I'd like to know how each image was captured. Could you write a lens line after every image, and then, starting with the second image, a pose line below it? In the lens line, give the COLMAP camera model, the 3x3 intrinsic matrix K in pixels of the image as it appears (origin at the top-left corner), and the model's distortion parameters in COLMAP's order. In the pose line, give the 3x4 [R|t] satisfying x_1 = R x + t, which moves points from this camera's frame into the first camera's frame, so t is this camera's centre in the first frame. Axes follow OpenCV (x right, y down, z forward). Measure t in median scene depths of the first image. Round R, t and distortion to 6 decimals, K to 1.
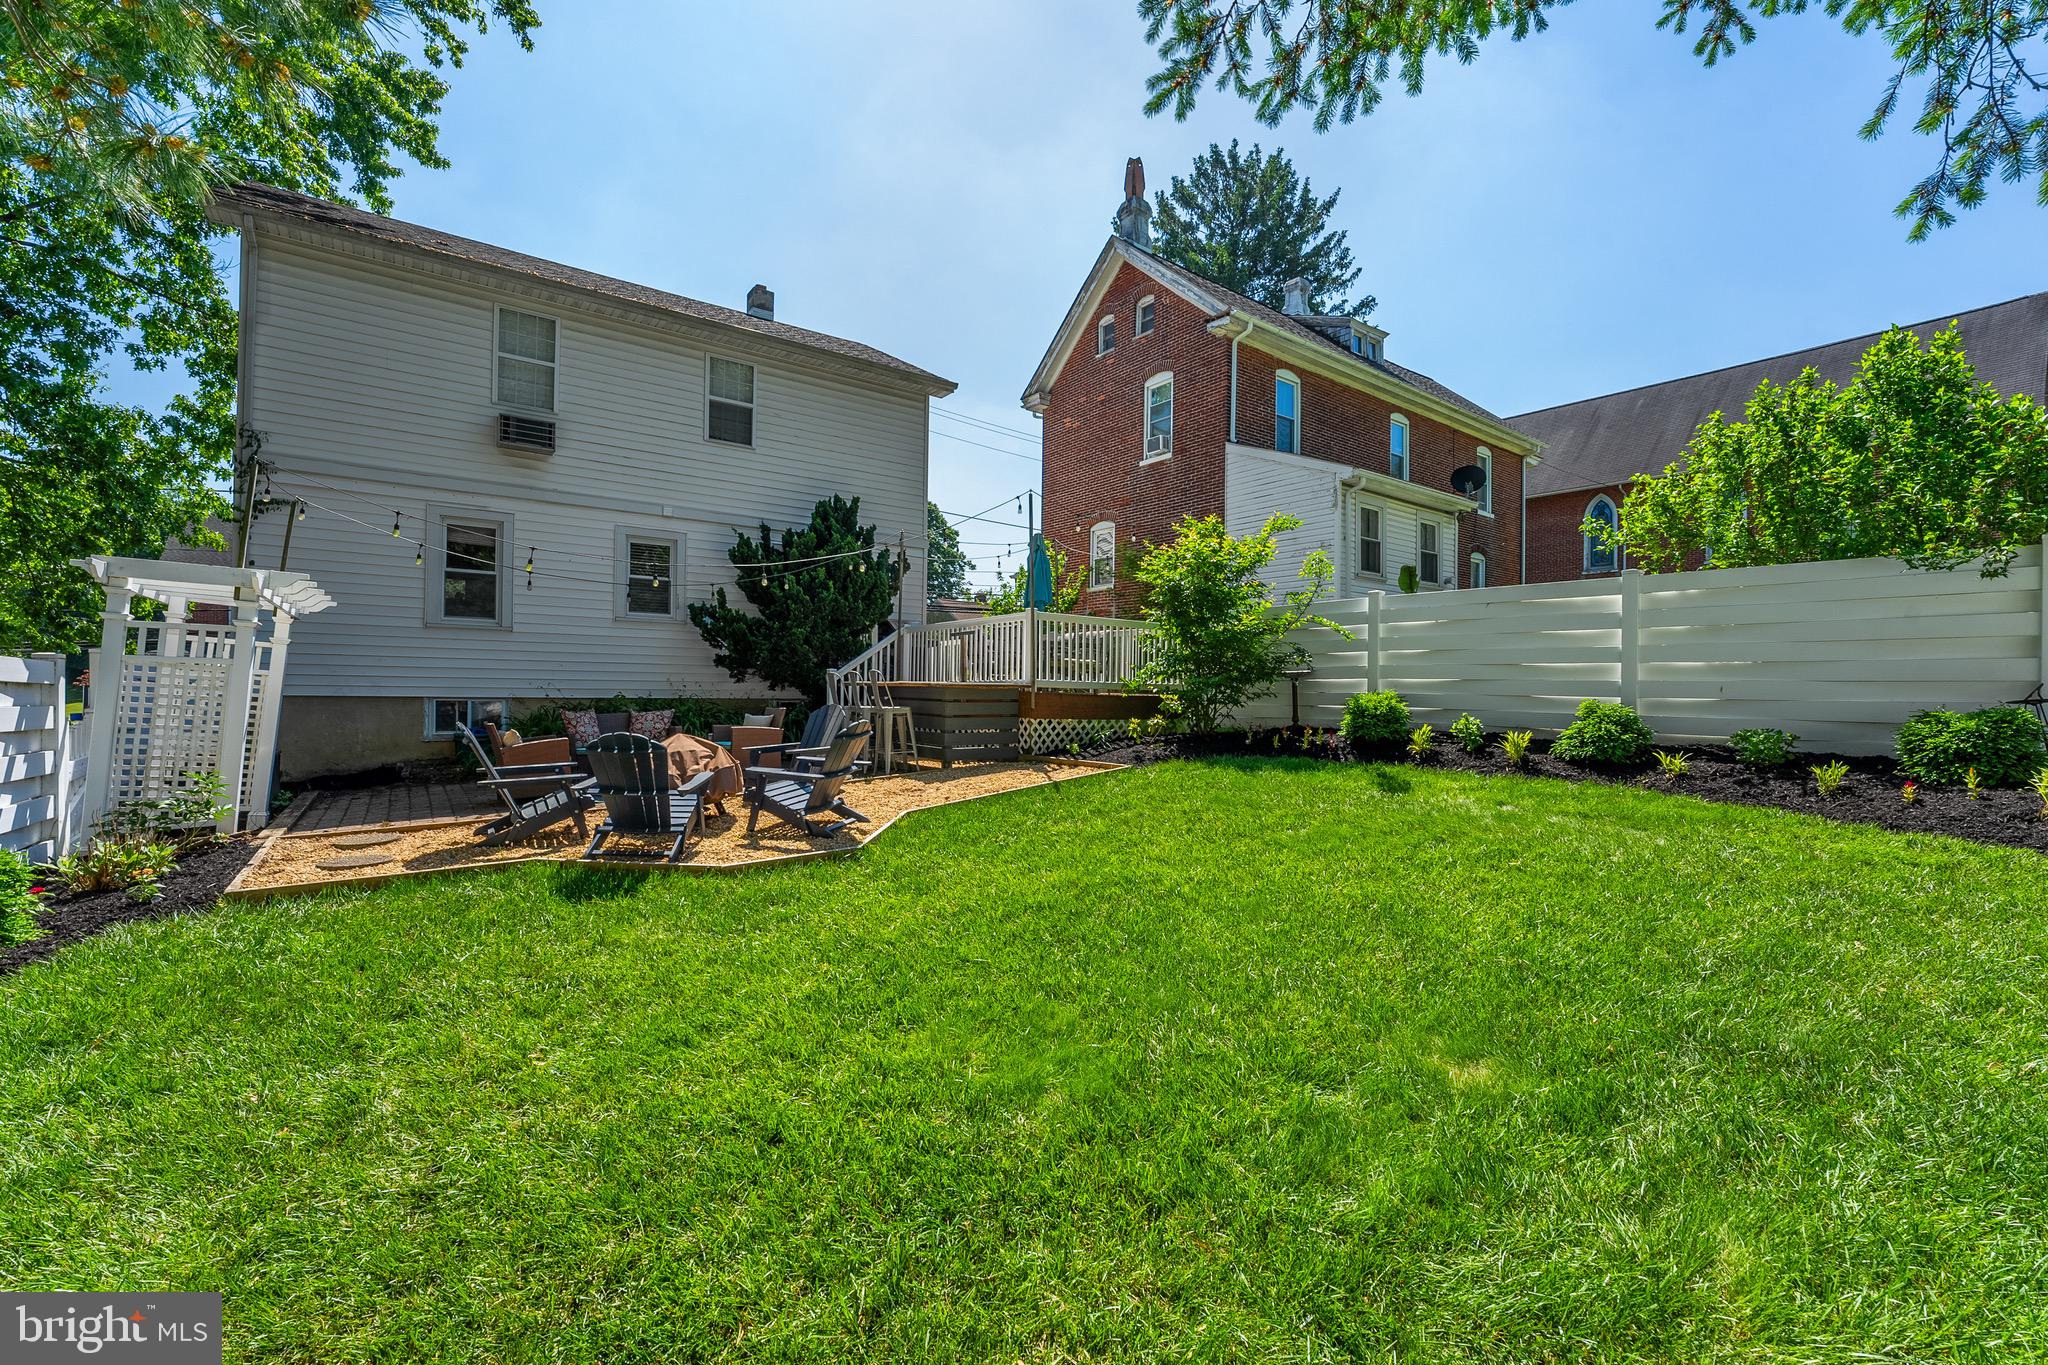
lens RADIAL K [[837.2, 0, 1029.3], [0, 837.2, 690.3], [0, 0, 1]] dist [-0.024060, 0.003224]
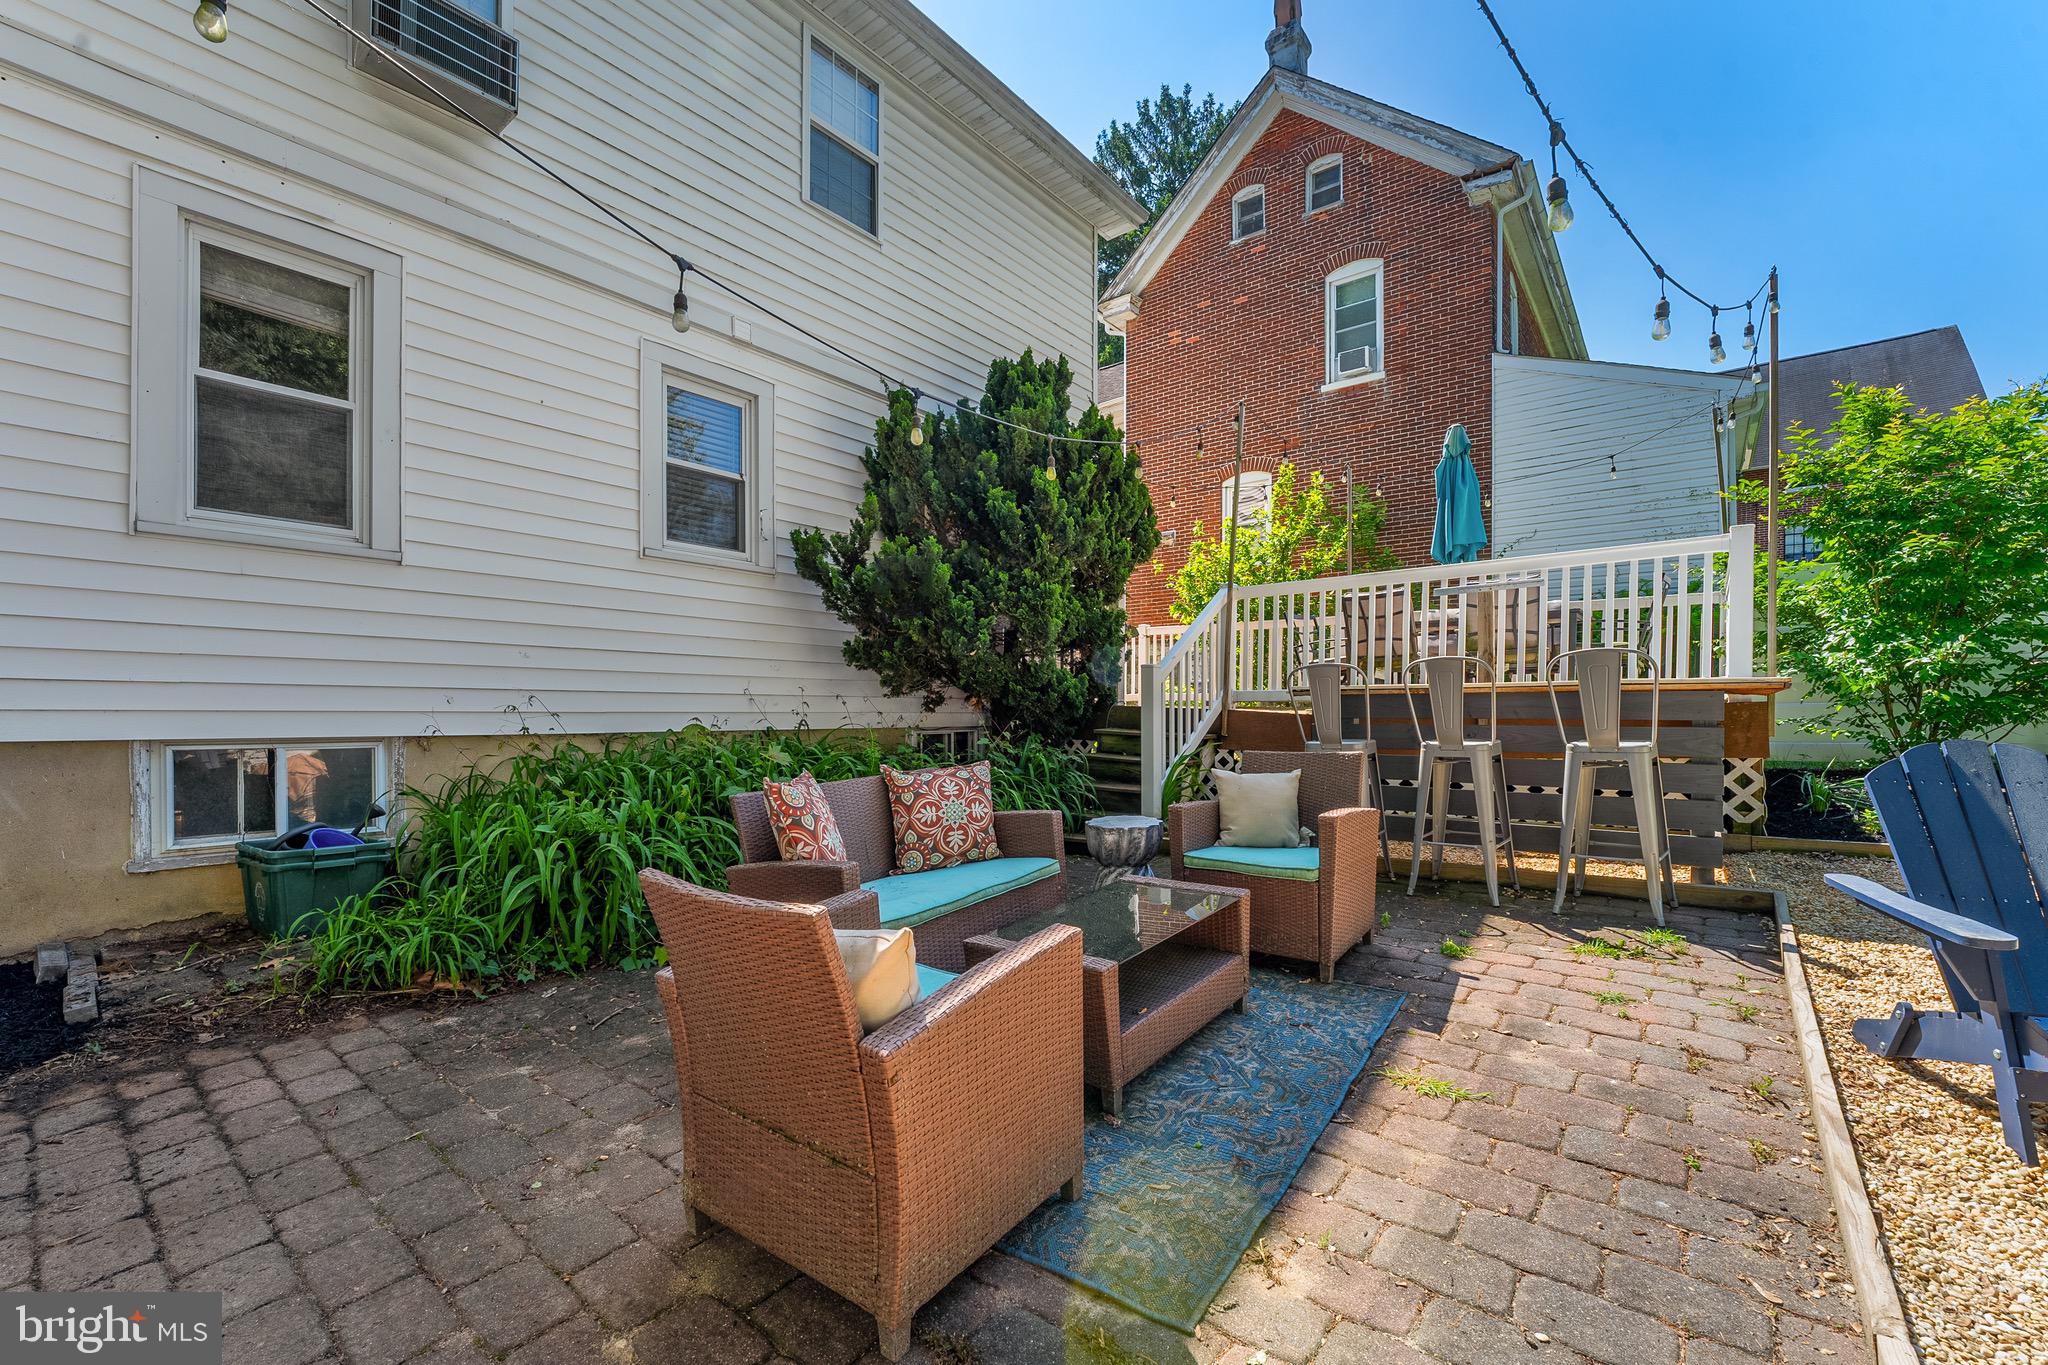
lens RADIAL K [[837.2, 0, 1028.7], [0, 837.2, 720.8], [0, 0, 1]] dist [-0.024060, 0.003224]
pose [[0.968713, -0.015964, 0.247671, -0.382120], [0.013388, 0.999837, 0.012083, 0.000596], [-0.247824, -0.008389, 0.968769, 0.487720]]
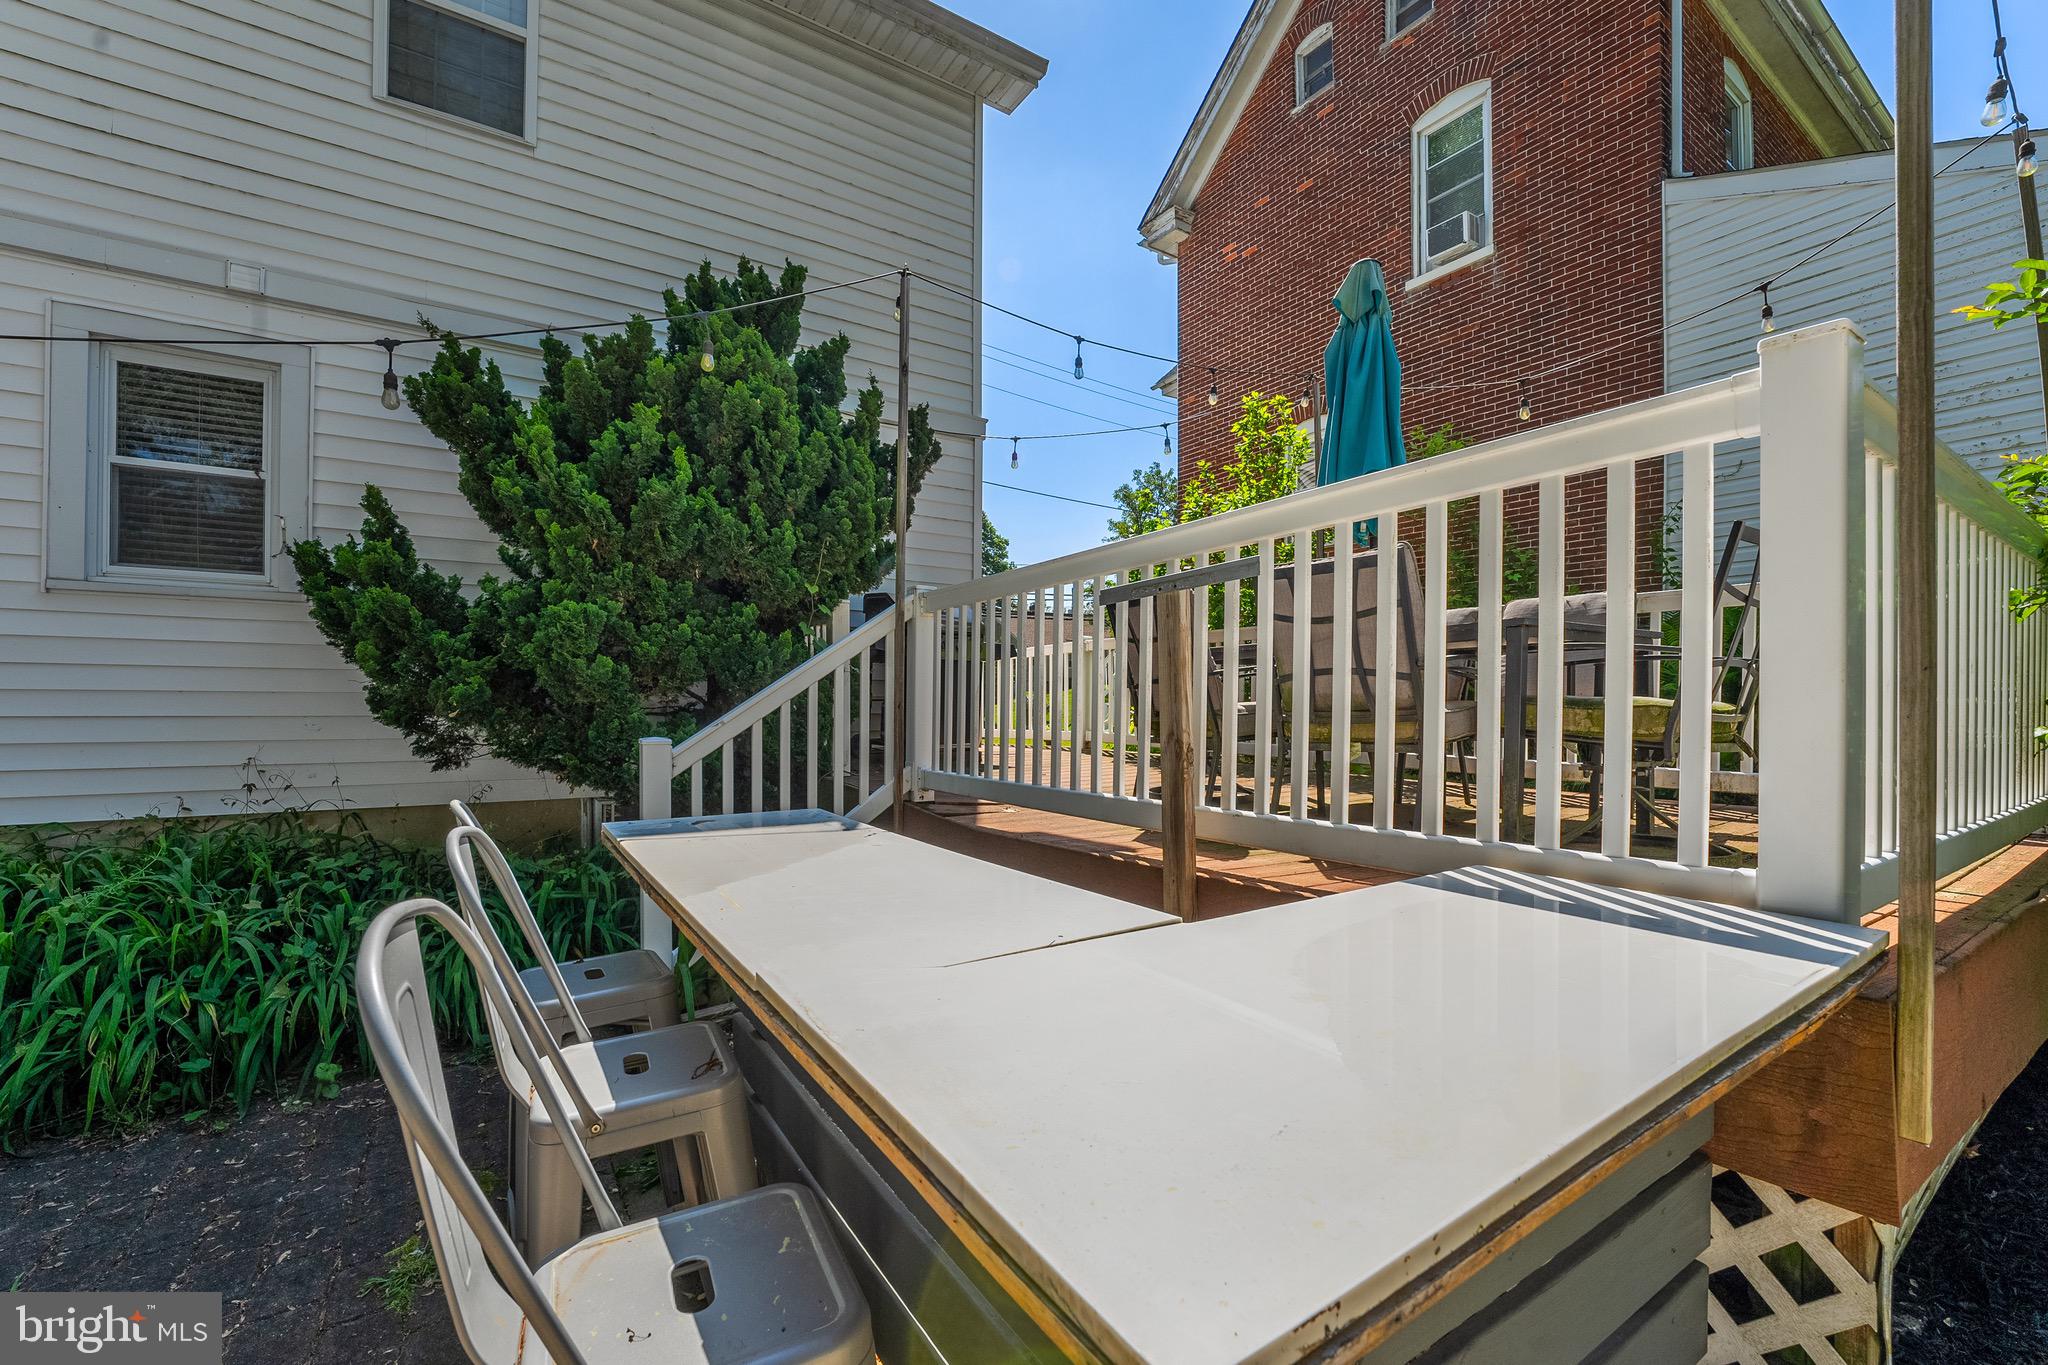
lens RADIAL K [[837.2, 0, 1028.1], [0, 837.2, 707.5], [0, 0, 1]] dist [-0.024060, 0.003224]
pose [[0.998212, -0.009315, -0.059039, -0.084604], [0.009292, 0.999957, -0.000669, -0.030722], [0.059042, 0.000120, 0.998255, 0.652410]]
